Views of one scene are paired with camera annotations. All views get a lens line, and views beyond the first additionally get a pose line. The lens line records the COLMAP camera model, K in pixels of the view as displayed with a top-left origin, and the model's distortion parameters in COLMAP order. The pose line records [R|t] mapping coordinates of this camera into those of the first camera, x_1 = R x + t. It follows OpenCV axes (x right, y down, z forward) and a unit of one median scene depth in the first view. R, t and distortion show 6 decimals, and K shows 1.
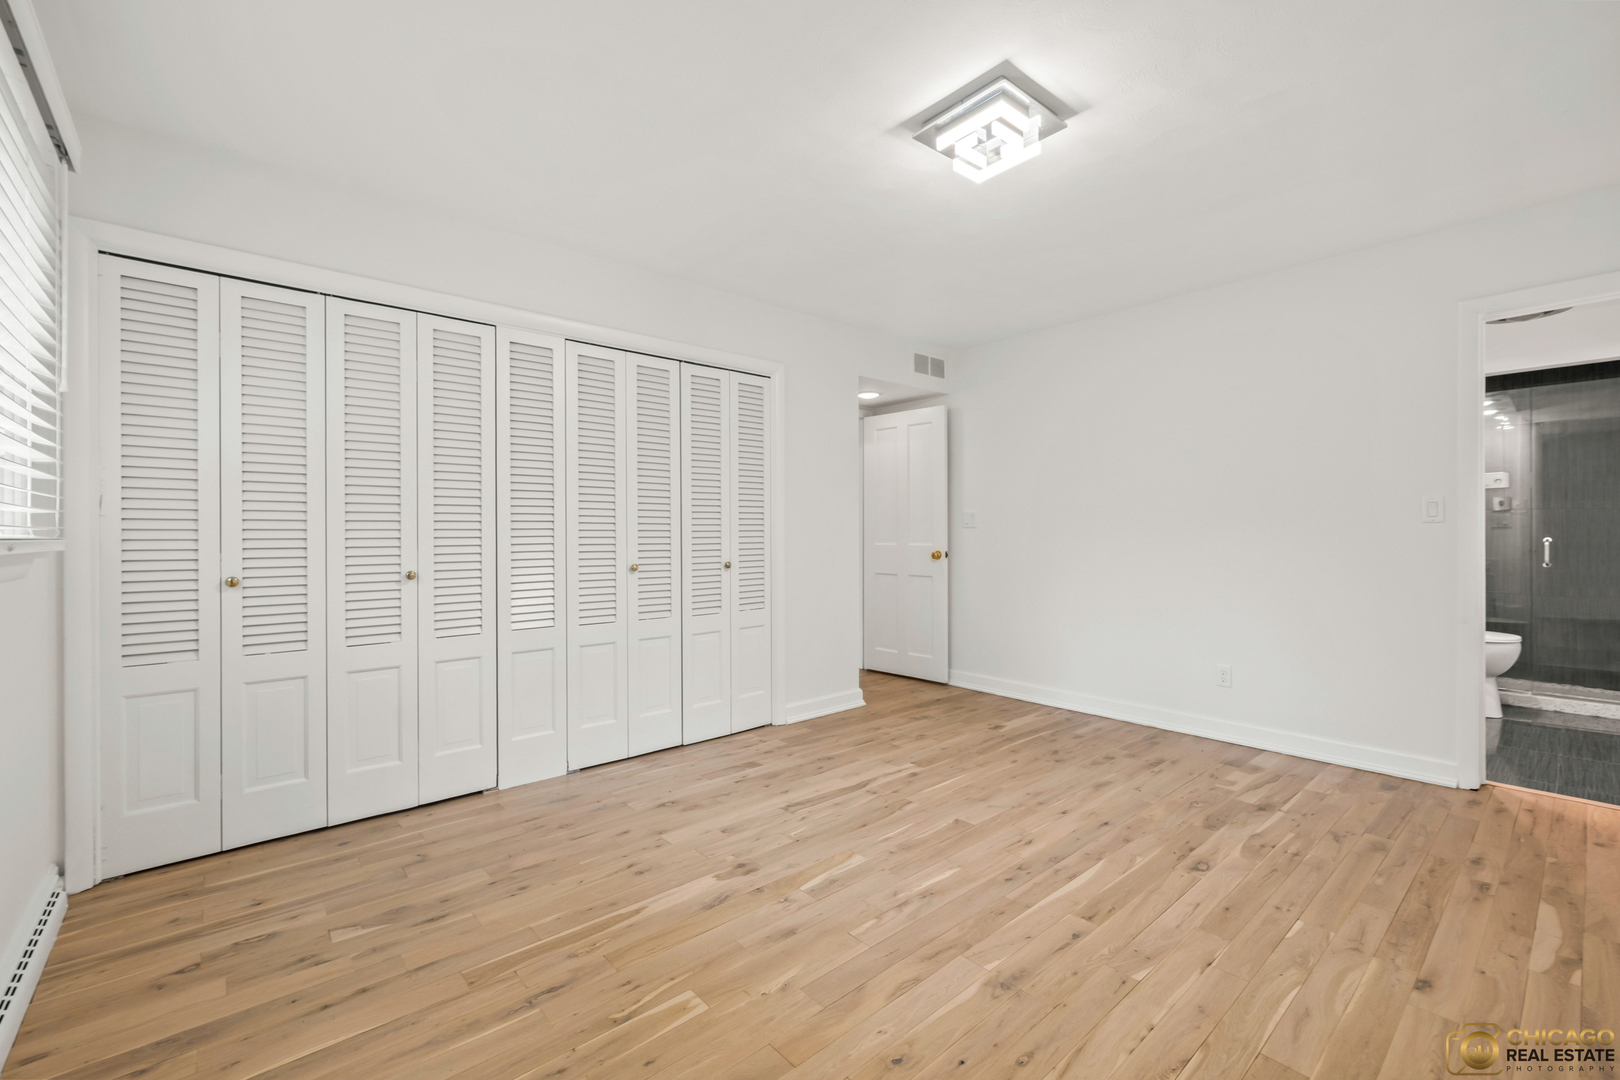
lens RADIAL K [[676.5, 0, 804.3], [0, 676.5, 531.7], [0, 0, 1]] dist [0.000609, 0.000328]
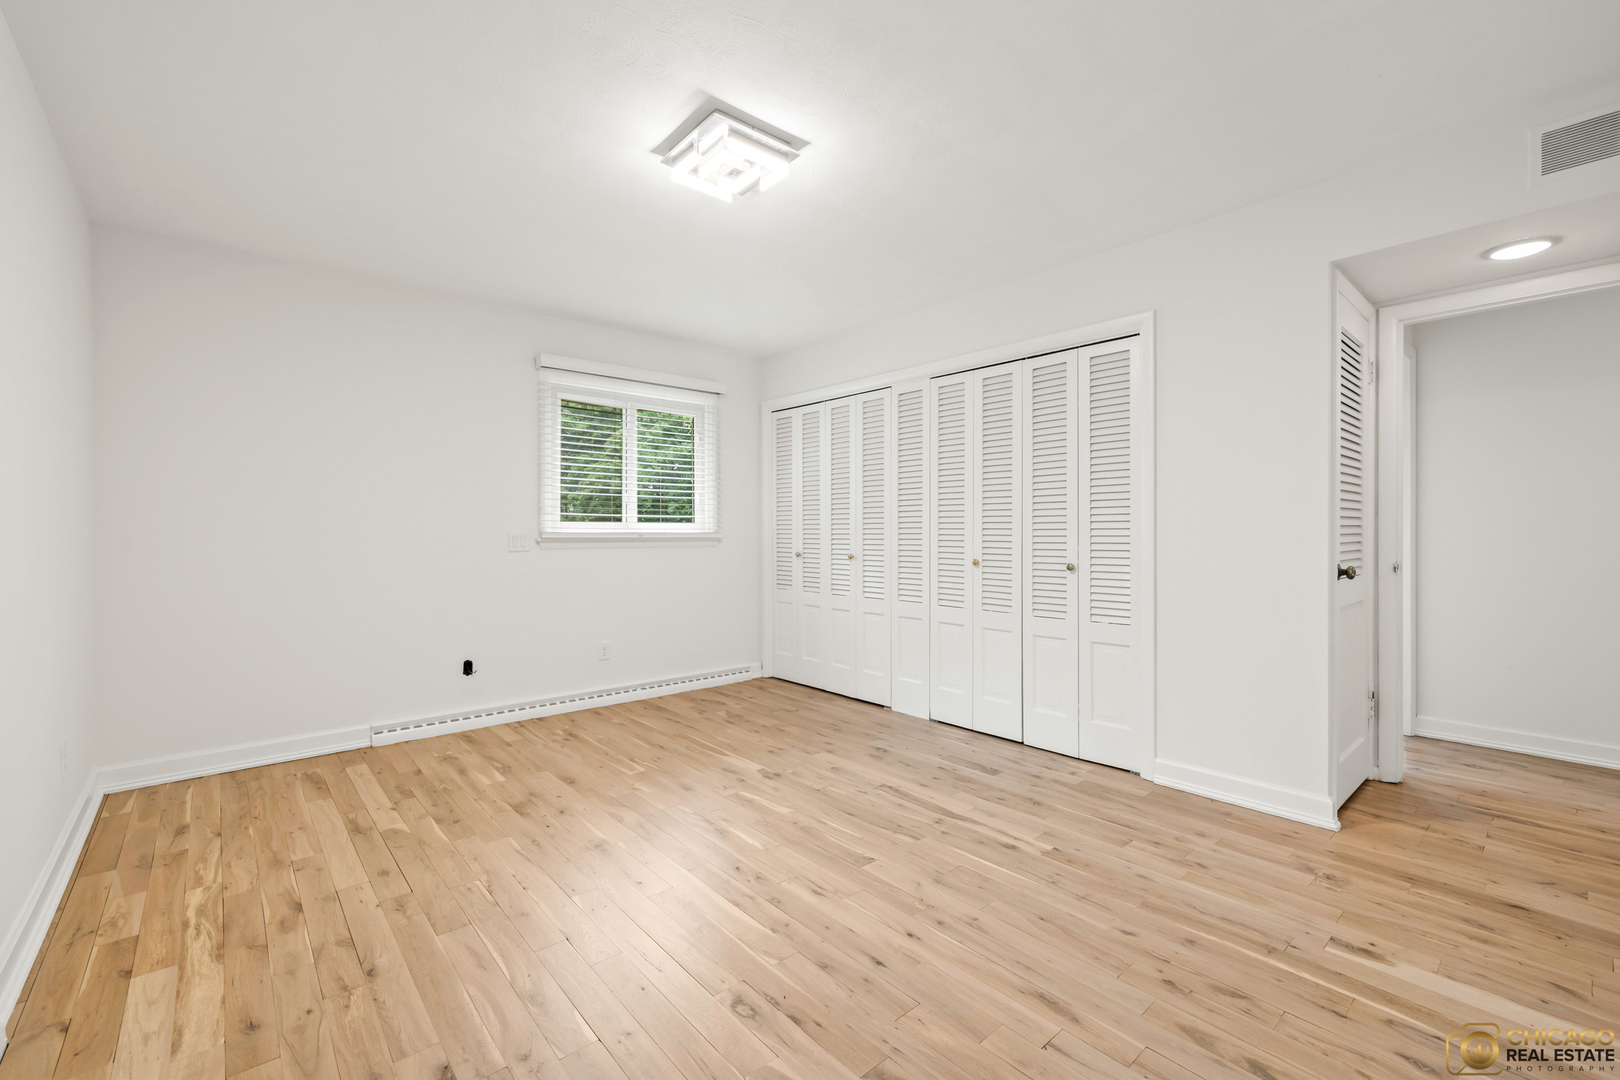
lens RADIAL K [[676.5, 0, 804.3], [0, 676.5, 531.7], [0, 0, 1]] dist [0.000609, 0.000328]
pose [[0.005573, 0.004501, -0.999974, 1.094877], [0.003319, 0.999984, 0.004519, -0.003668], [0.999979, -0.003344, 0.005558, 0.901458]]
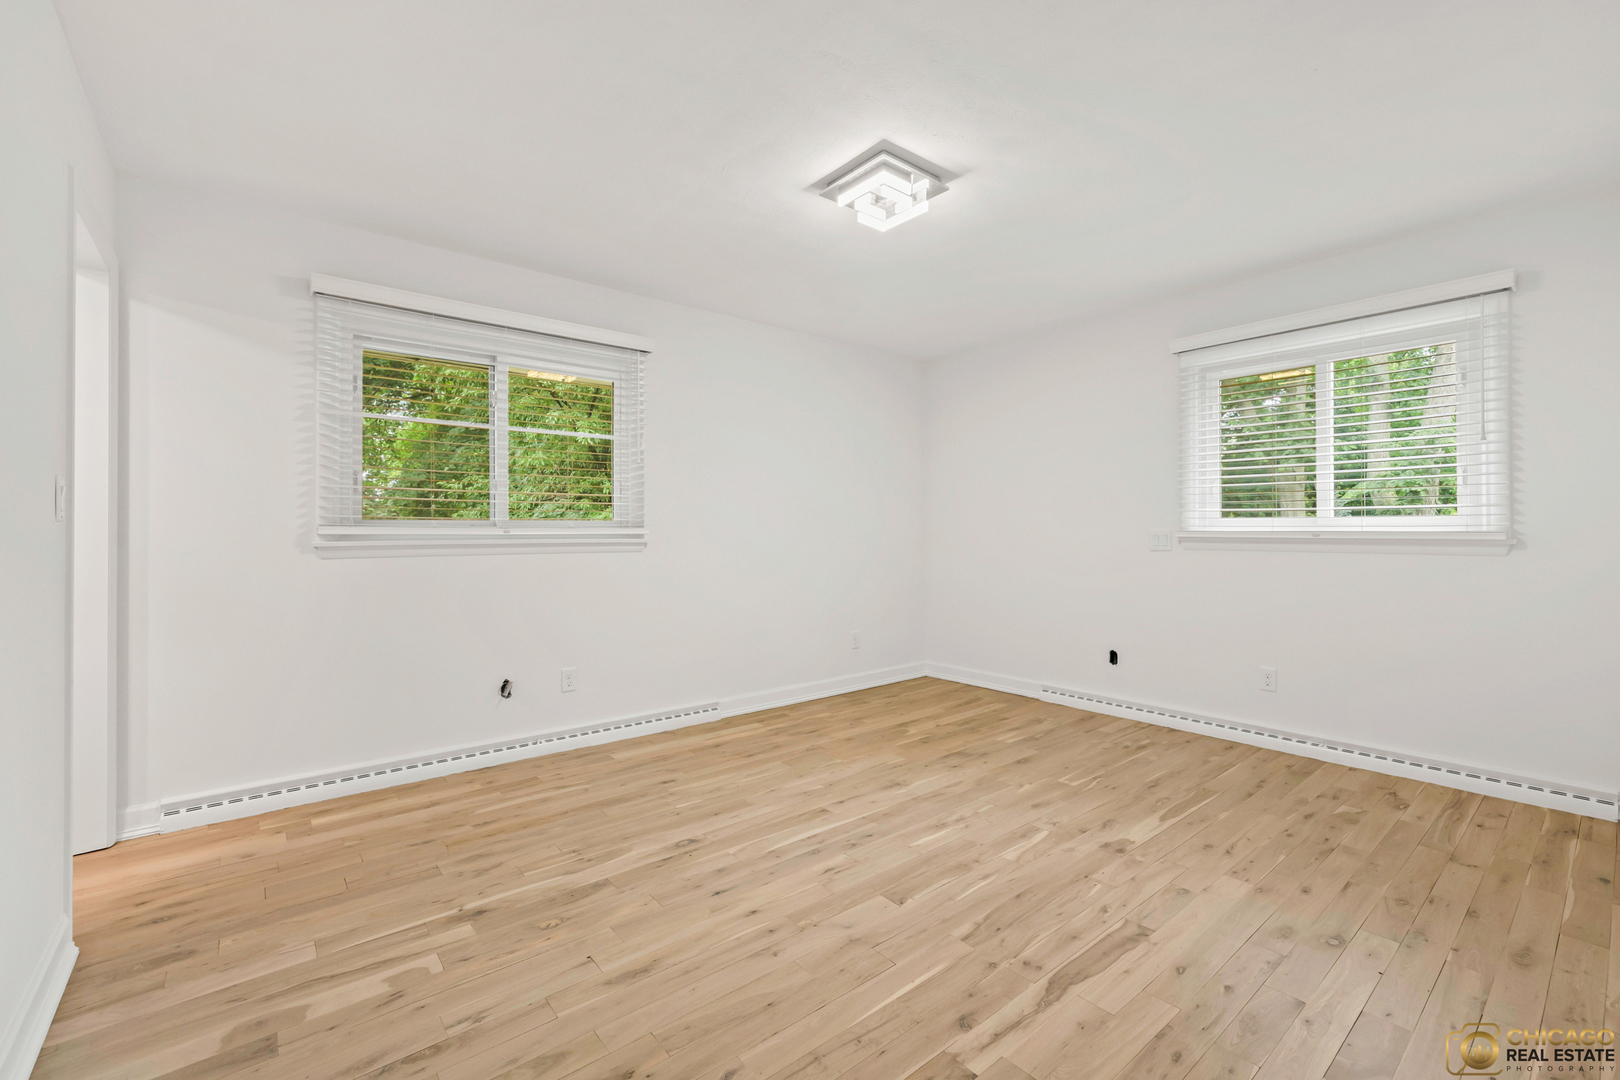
lens RADIAL K [[687.6, 0, 805.3], [0, 687.6, 529.1], [0, 0, 1]] dist [0.000119, 0.000088]
pose [[-0.999753, 0.006126, 0.021356, 0.313331], [0.006040, 0.999973, -0.004083, 0.000208], [-0.021381, -0.003953, -0.999764, 1.778483]]
